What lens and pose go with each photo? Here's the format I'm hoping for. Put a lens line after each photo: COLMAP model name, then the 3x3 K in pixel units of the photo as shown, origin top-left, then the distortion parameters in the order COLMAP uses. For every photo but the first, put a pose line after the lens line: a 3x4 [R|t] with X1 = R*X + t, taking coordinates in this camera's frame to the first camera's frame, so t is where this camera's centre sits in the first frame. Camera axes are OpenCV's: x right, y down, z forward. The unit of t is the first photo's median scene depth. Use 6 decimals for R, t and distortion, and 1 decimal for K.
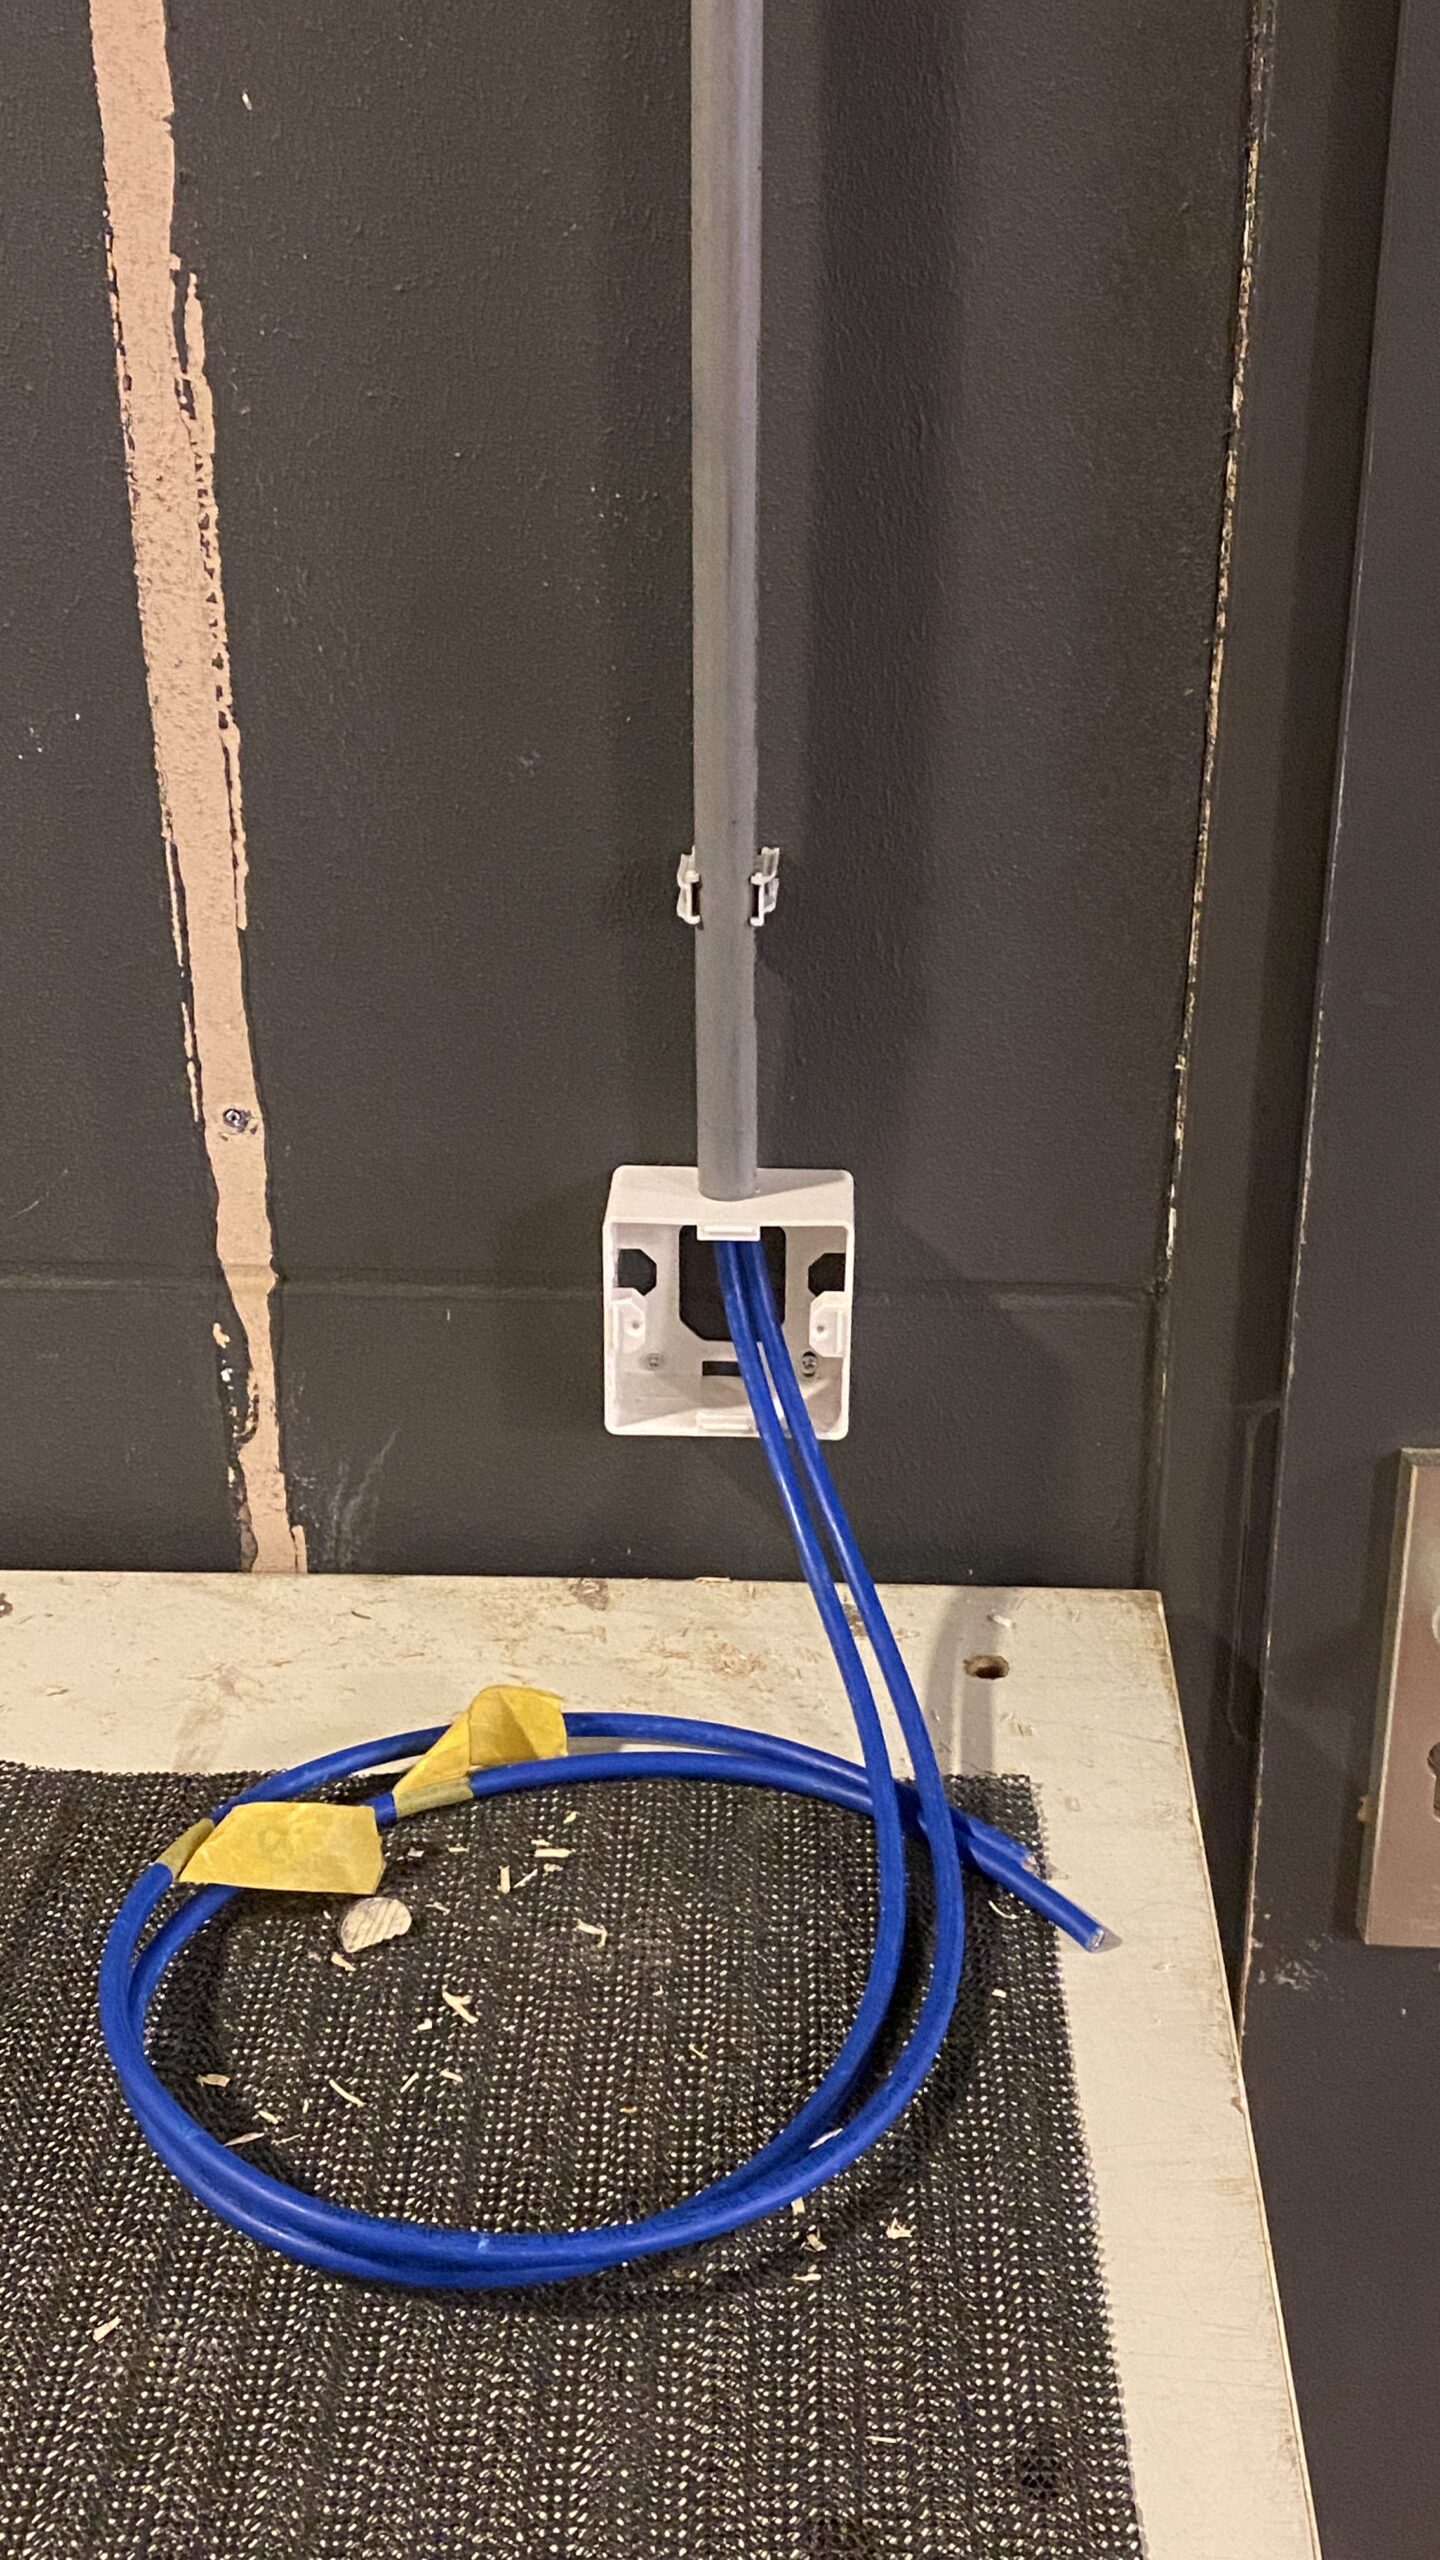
lens RADIAL K [[2910.1, 0, 713.5], [0, 2910.1, 1281.7], [0, 0, 1]] dist [0.110761, 0.000000]
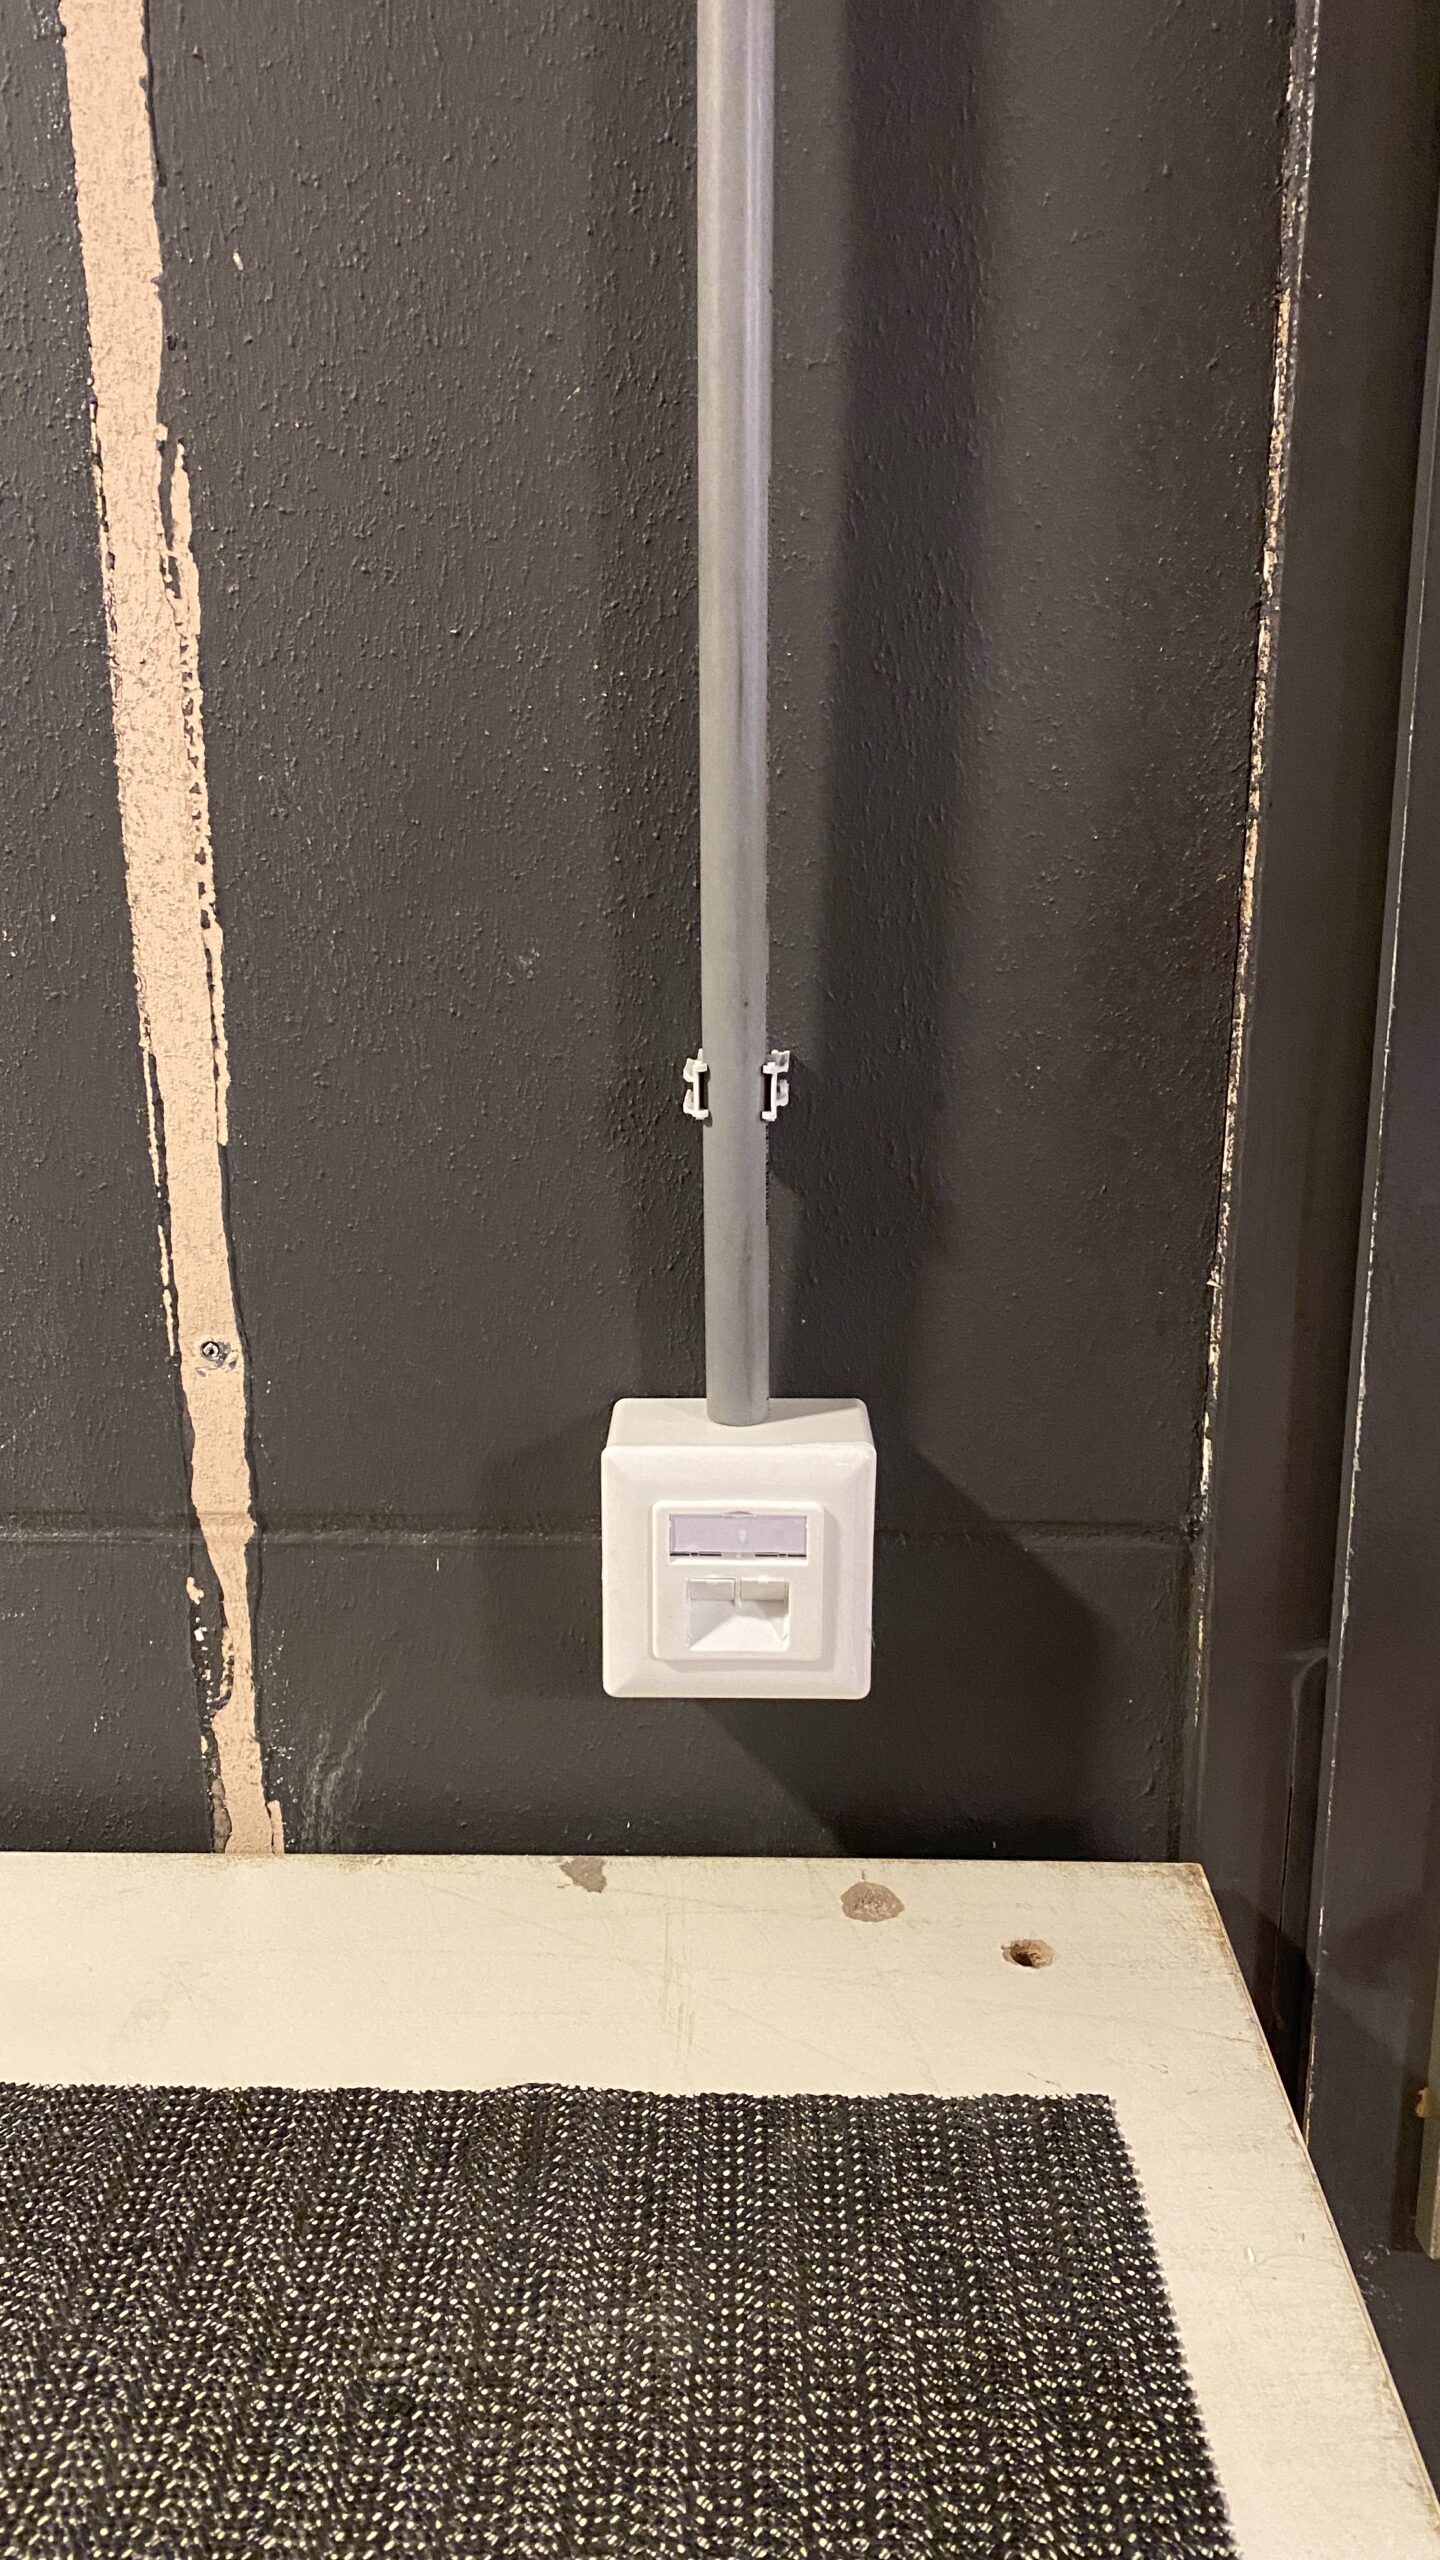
lens RADIAL K [[2058.6, 0, 716.5], [0, 2058.6, 1259.0], [0, 0, 1]] dist [0.050812, -0.064831]
pose [[0.999778, -0.004498, 0.020586, -0.015738], [0.008260, 0.982423, -0.186486, 0.043534], [-0.019386, 0.186614, 0.982242, 0.359251]]
